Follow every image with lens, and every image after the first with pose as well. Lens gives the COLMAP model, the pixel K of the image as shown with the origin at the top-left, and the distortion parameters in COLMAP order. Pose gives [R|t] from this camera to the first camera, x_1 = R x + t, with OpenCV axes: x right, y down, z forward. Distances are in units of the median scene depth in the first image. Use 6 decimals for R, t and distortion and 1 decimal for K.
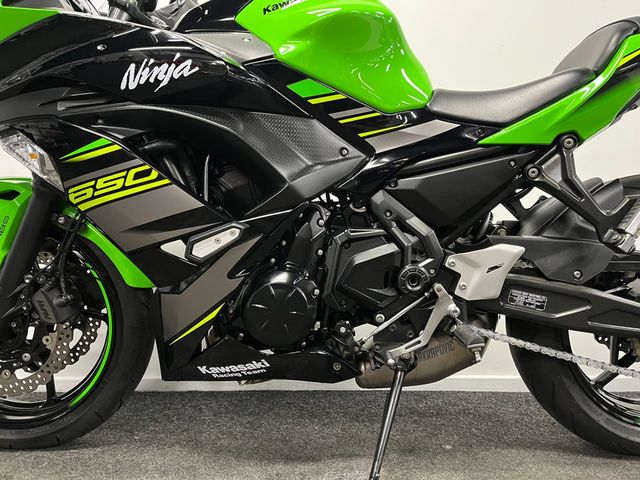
lens RADIAL K [[481.4, 0, 320.0], [0, 481.4, 240.0], [0, 0, 1]] dist [0.077867, -0.104997]
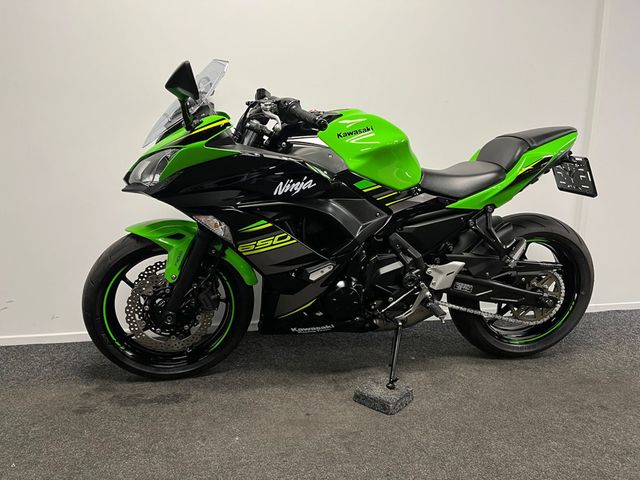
lens RADIAL K [[481.4, 0, 320.0], [0, 481.4, 240.0], [0, 0, 1]] dist [0.077867, -0.104997]
pose [[0.978928, -0.021251, 0.203097, -0.530934], [-0.019376, 0.980417, 0.195979, -0.436380], [-0.203284, -0.195785, 0.959346, -0.714424]]
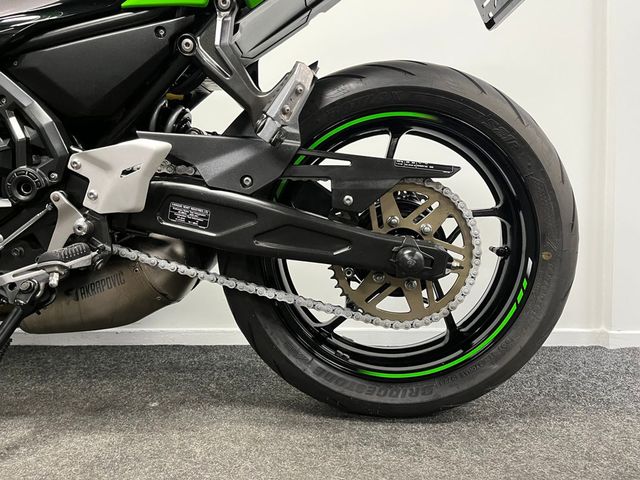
lens RADIAL K [[481.4, 0, 320.0], [0, 481.4, 240.0], [0, 0, 1]] dist [0.077867, -0.104997]
pose [[0.999993, 0.002812, 0.002472, 0.646702], [-0.002934, 0.998687, 0.051144, 0.125195], [-0.002325, -0.051151, 0.998688, 0.230886]]
